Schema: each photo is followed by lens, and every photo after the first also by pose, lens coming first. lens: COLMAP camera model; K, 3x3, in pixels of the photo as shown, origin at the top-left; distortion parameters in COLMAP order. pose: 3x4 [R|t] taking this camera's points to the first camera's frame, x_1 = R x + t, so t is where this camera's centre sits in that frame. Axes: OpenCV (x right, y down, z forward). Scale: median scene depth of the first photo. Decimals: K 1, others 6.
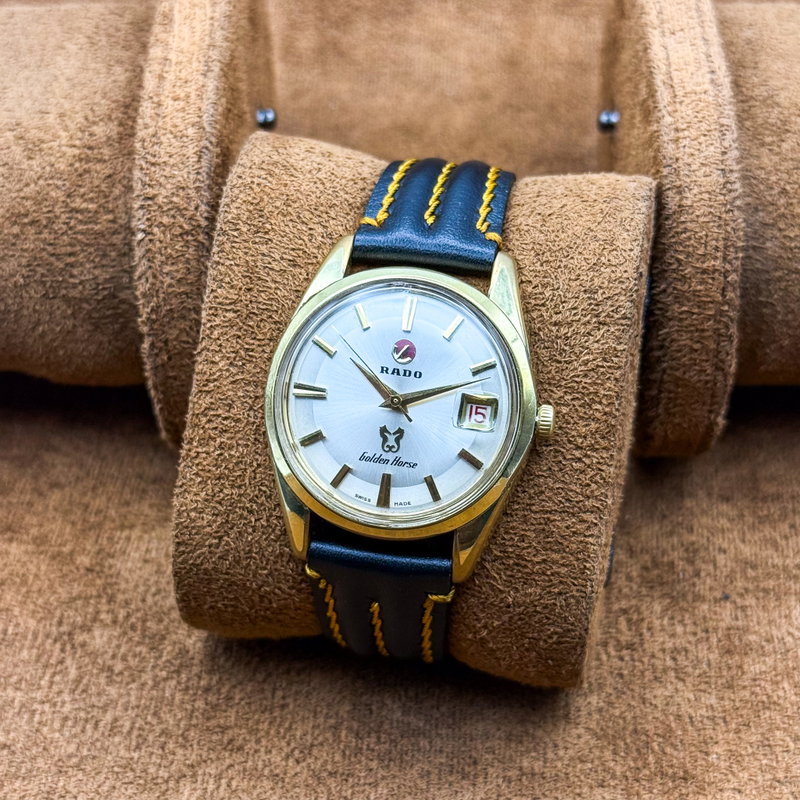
lens RADIAL K [[1792.2, 0, 400.0], [0, 1792.2, 400.0], [0, 0, 1]] dist [0.066966, 0.209094]
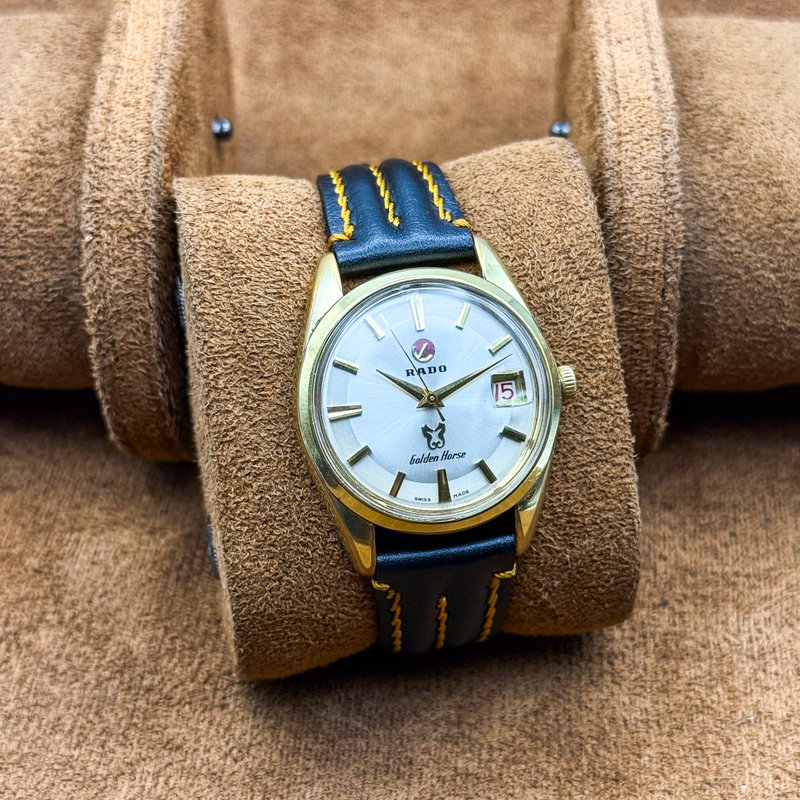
lens RADIAL K [[1792.2, 0, 400.0], [0, 1792.2, 400.0], [0, 0, 1]] dist [0.066966, 0.209094]
pose [[0.931927, -0.255858, 0.256998, -0.273377], [0.256503, 0.966027, 0.031609, -0.034471], [-0.256354, 0.036464, 0.965895, 0.015754]]
